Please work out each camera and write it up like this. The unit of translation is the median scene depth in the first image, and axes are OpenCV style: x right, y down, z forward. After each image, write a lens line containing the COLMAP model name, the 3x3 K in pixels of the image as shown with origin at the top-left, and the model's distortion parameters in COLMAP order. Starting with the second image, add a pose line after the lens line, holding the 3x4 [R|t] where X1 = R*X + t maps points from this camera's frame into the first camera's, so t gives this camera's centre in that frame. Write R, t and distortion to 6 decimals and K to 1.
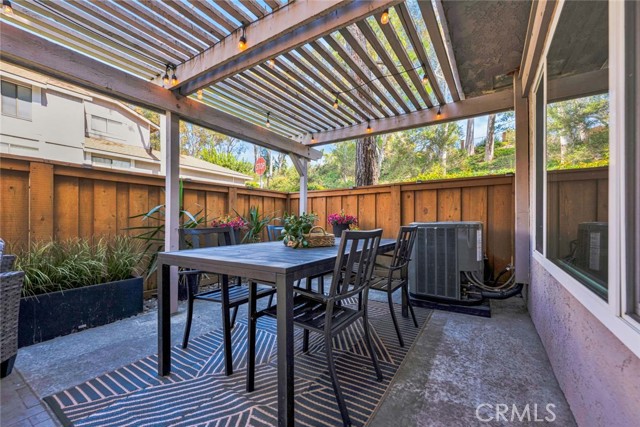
lens RADIAL K [[260.2, 0, 332.8], [0, 260.2, 219.9], [0, 0, 1]] dist [-0.000394, -0.000056]
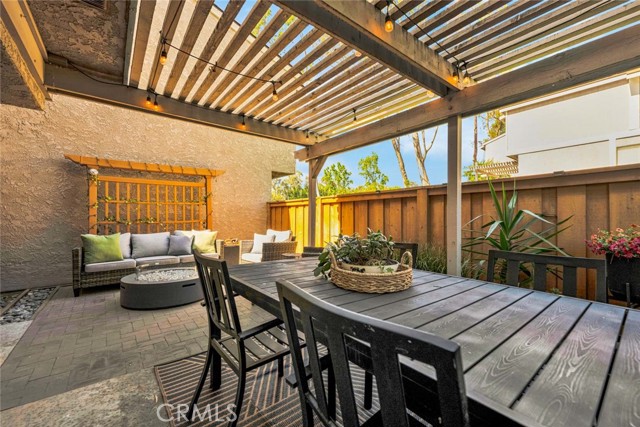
lens RADIAL K [[262.9, 0, 316.8], [0, 262.9, 221.2], [0, 0, 1]] dist [0.001262, 0.000257]
pose [[-0.349856, 0.007800, -0.936771, 0.290784], [-0.004221, 0.999942, 0.009902, -0.030619], [0.936794, 0.007419, -0.349803, 0.592316]]
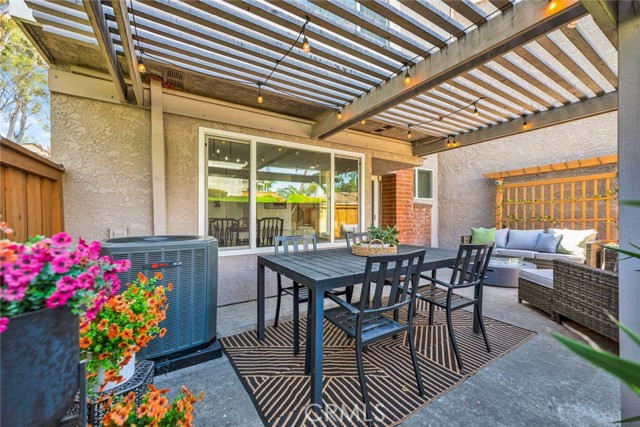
lens RADIAL K [[253.7, 0, 320.0], [0, 253.7, 213.5], [0, 0, 1]] dist [0.000791, 0.000064]
pose [[-0.892424, 0.008775, 0.451113, -0.207307], [0.004163, 0.999928, -0.011214, -0.034900], [-0.451179, -0.008130, -0.892396, 1.121193]]
